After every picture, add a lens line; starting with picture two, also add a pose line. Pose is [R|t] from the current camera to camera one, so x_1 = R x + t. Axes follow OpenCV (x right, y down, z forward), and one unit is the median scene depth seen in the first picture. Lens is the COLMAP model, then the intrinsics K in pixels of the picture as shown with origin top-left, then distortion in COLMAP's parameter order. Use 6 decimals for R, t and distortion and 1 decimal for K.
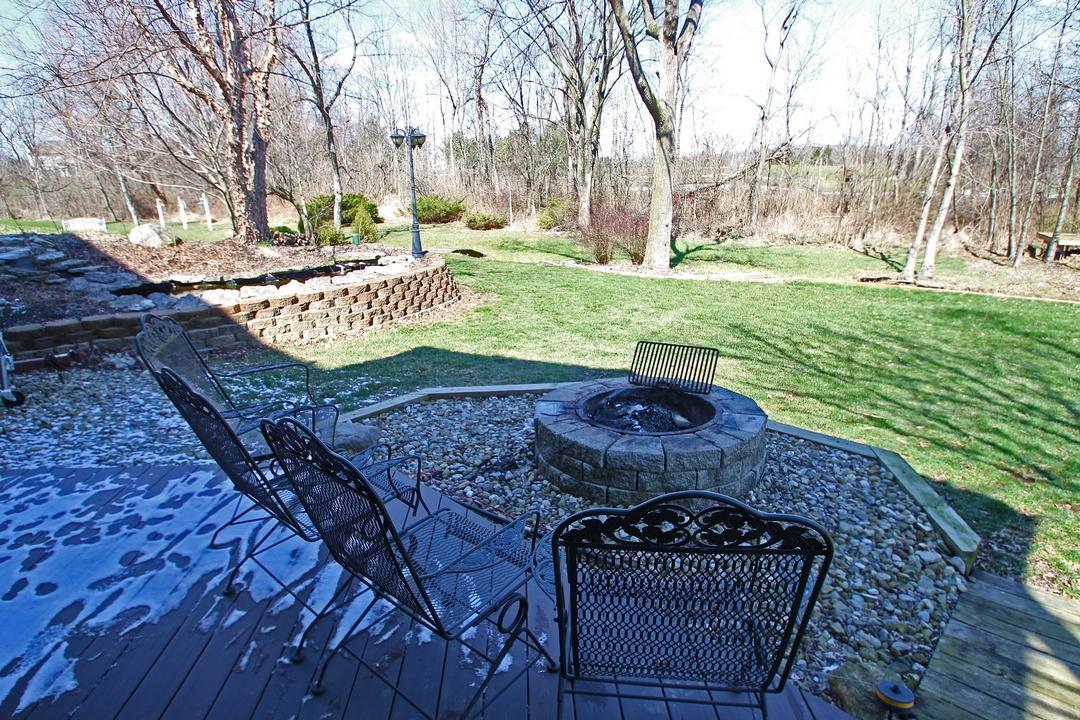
lens RADIAL K [[608.7, 0, 541.6], [0, 608.7, 371.7], [0, 0, 1]] dist [-0.002703, -0.018721]
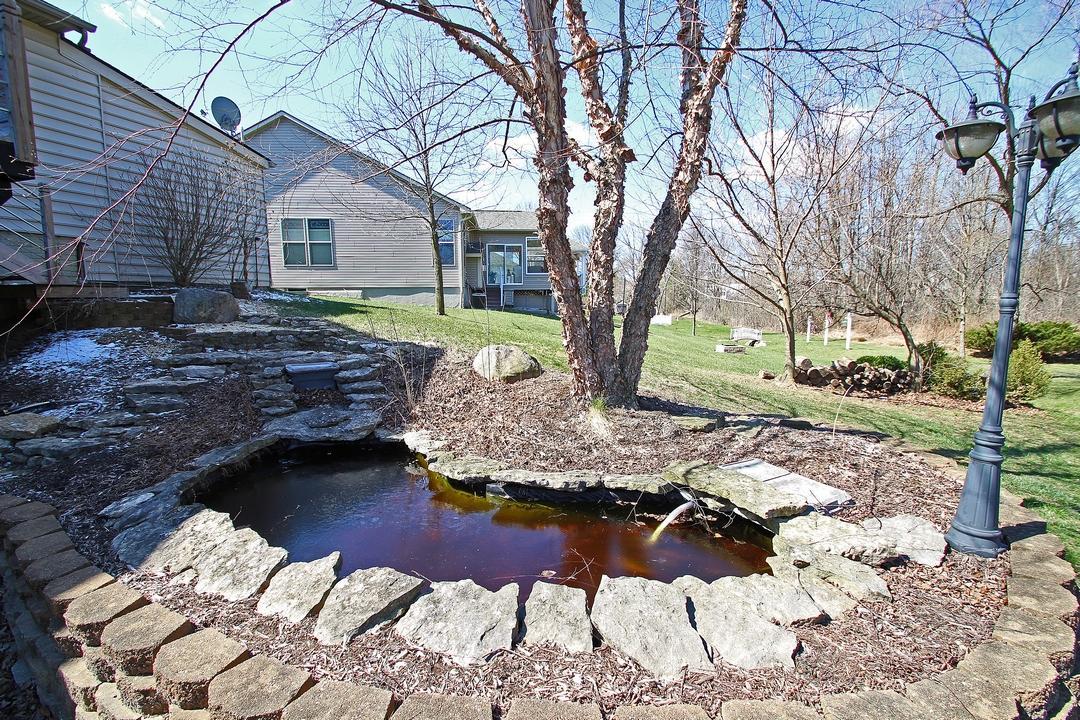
lens RADIAL K [[495.9, 0, 540.0], [0, 495.9, 360.0], [0, 0, 1]] dist [0.022266, -0.018061]
pose [[0.428030, 0.118779, -0.895925, -0.110258], [-0.287662, 0.957675, -0.010466, -0.242453], [0.856762, 0.262204, 0.444082, 0.812152]]
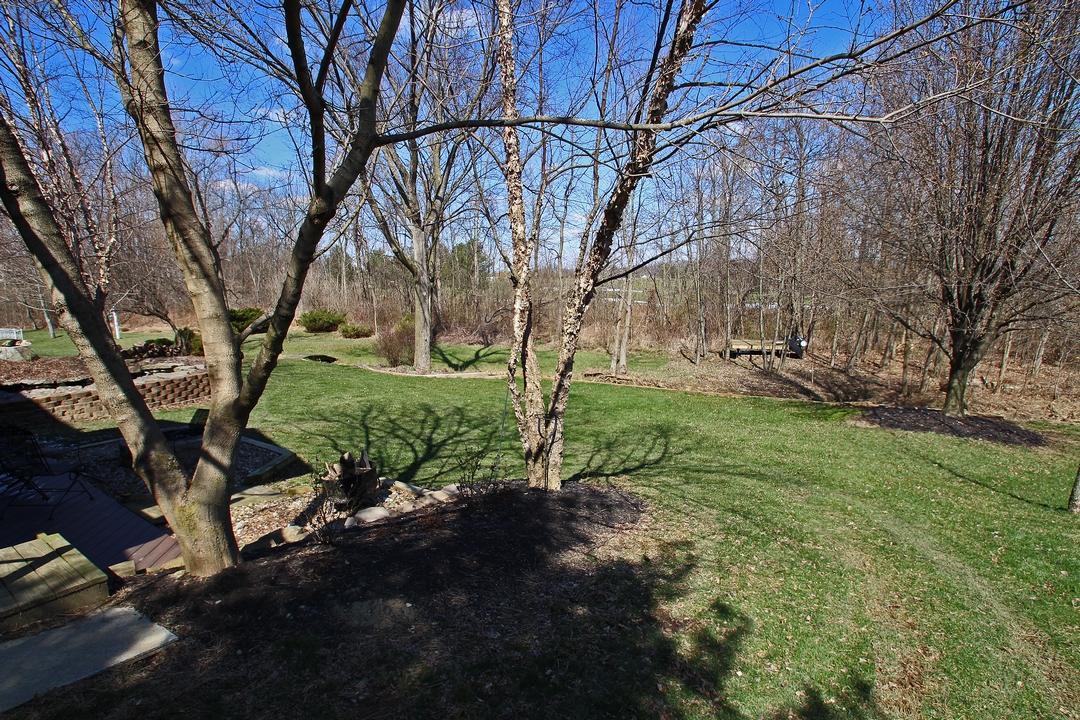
lens RADIAL K [[557.4, 0, 543.5], [0, 557.4, 367.1], [0, 0, 1]] dist [0.020546, -0.030963]
pose [[0.992674, -0.010663, 0.120351, 0.527482], [0.030269, 0.986280, -0.162283, 0.077394], [-0.116969, 0.164737, 0.979377, -0.537711]]
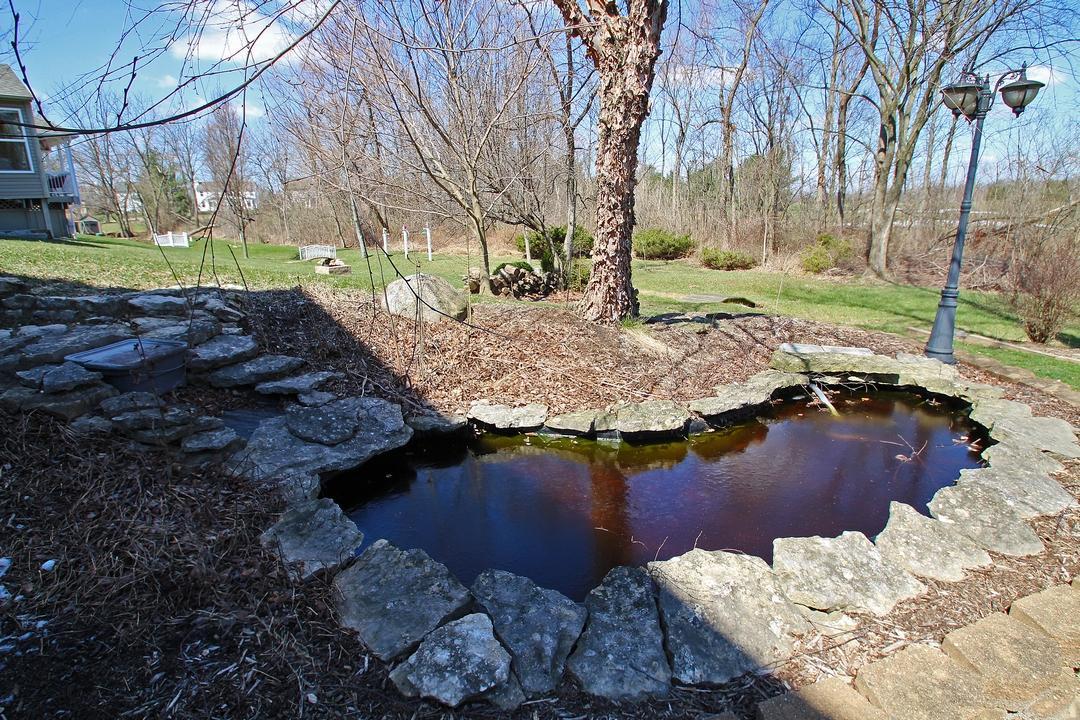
lens RADIAL K [[576.8, 0, 543.2], [0, 576.8, 372.3], [0, 0, 1]] dist [0.003840, -0.018364]
pose [[0.962771, 0.075956, -0.259428, -0.434213], [-0.086052, 0.995904, -0.027766, -0.163769], [0.256256, 0.049056, 0.965363, 0.589016]]
